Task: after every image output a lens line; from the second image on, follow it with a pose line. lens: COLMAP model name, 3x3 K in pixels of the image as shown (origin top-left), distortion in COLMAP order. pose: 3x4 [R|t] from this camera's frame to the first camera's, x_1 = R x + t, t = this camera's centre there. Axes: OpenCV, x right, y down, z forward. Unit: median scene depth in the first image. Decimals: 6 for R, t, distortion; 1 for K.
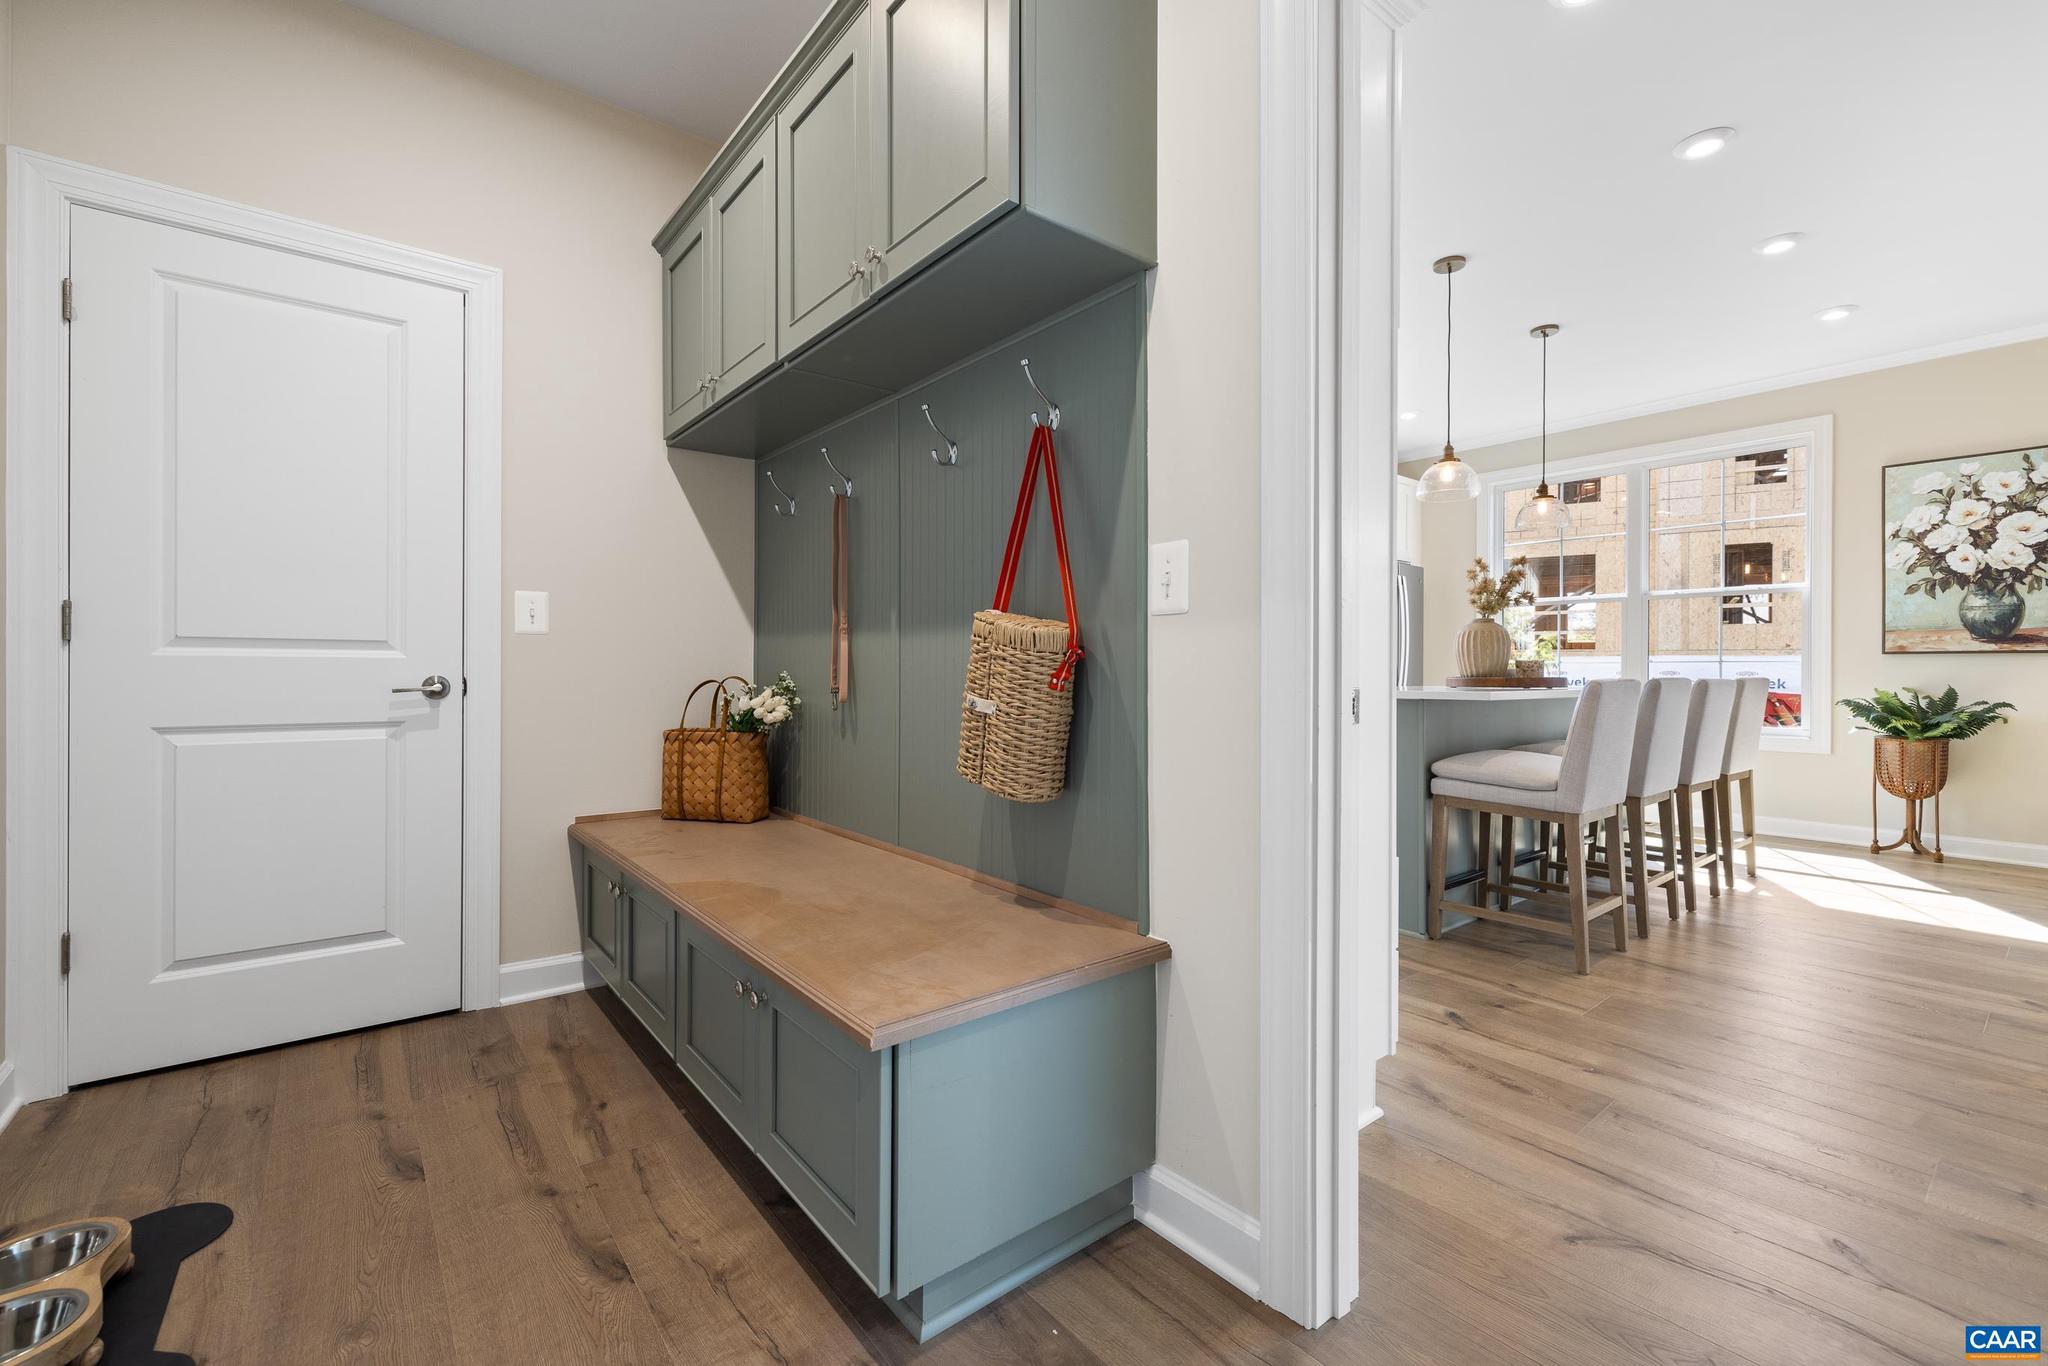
lens RADIAL K [[866.8, 0, 1024.0], [0, 866.8, 683.0], [0, 0, 1]] dist [-0.009235, -0.000772]
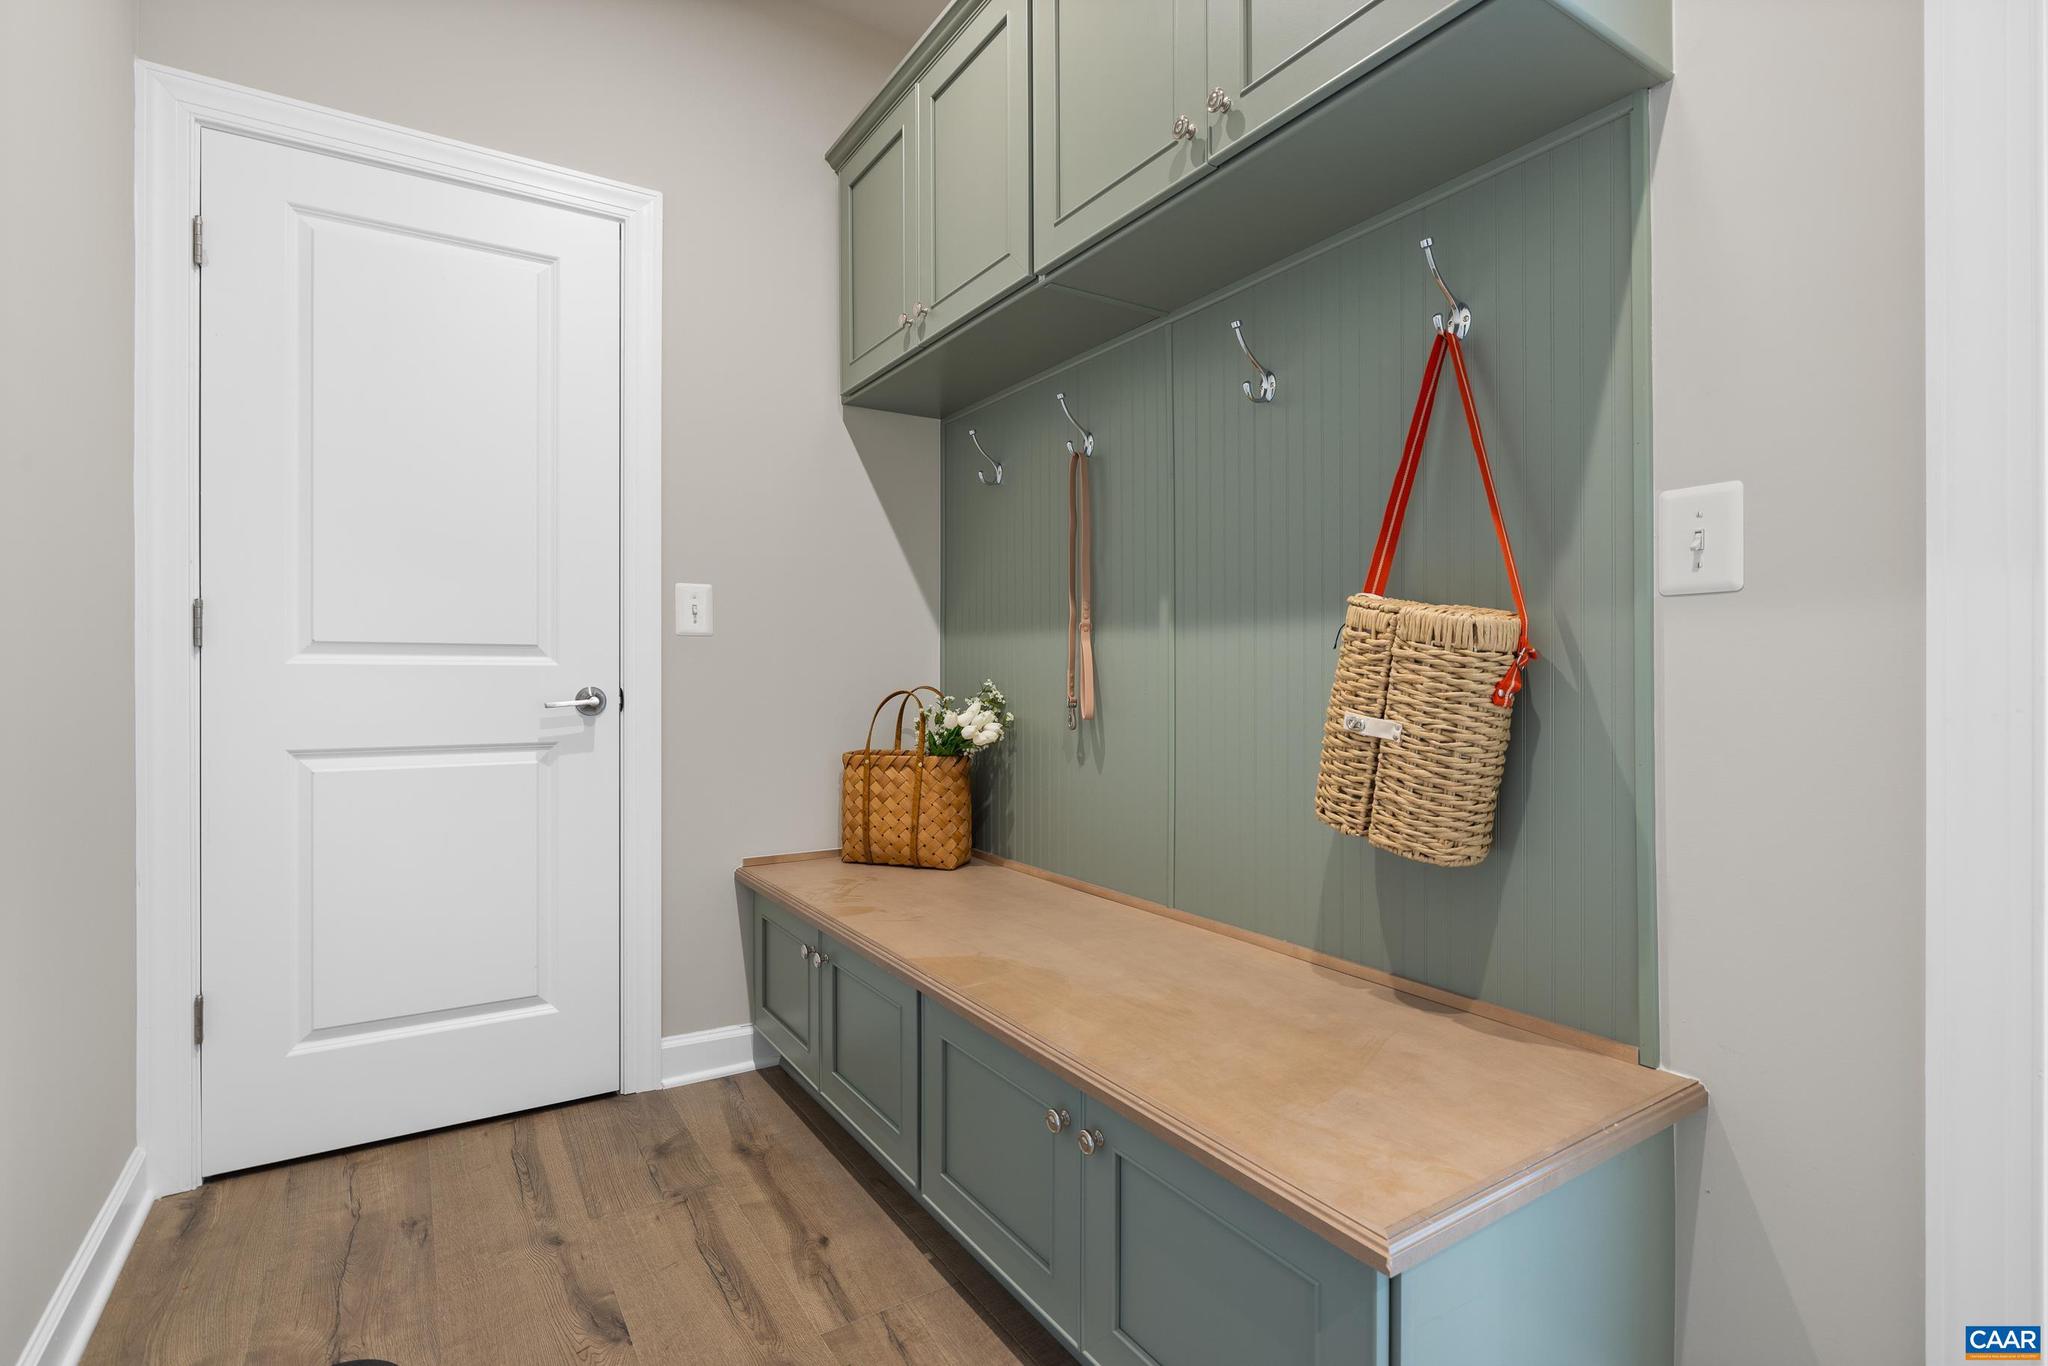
lens RADIAL K [[986.1, 0, 1025.8], [0, 986.1, 692.0], [0, 0, 1]] dist [-0.019949, 0.000785]
pose [[0.993631, -0.002815, -0.112645, -0.200118], [0.002910, 0.999996, 0.000679, -0.003717], [0.112642, -0.001002, 0.993635, 0.141067]]
